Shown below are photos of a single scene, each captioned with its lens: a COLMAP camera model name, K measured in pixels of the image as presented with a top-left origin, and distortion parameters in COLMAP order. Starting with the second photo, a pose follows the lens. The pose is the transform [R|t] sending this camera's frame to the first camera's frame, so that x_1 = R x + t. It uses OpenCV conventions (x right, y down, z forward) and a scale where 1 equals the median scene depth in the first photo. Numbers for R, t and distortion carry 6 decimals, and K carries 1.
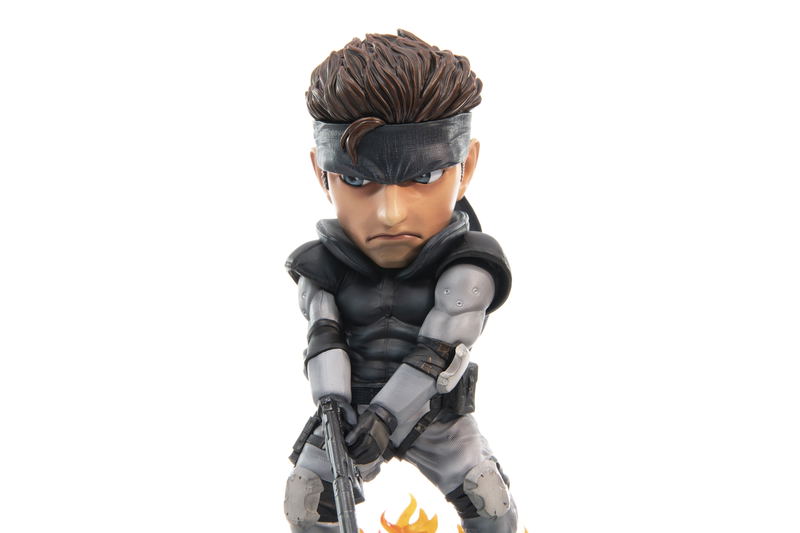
lens RADIAL K [[1292.8, 0, 400.0], [0, 1292.8, 288.1], [0, 0, 1]] dist [0.118935, -0.001769]
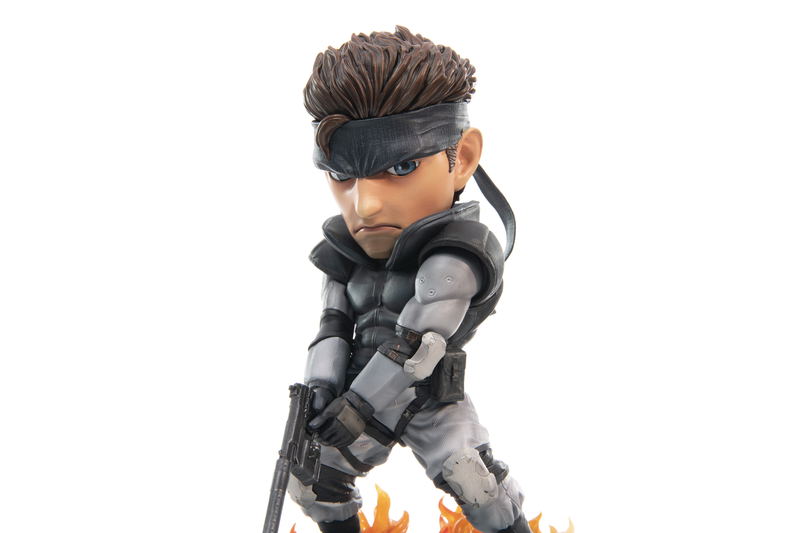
lens RADIAL K [[1292.8, 0, 400.0], [0, 1292.8, 288.1], [0, 0, 1]] dist [0.118935, -0.001769]
pose [[0.929578, -0.013484, -0.368378, 0.391715], [0.015921, 0.999867, 0.003575, 0.004501], [0.368281, -0.009188, 0.929669, 0.047979]]
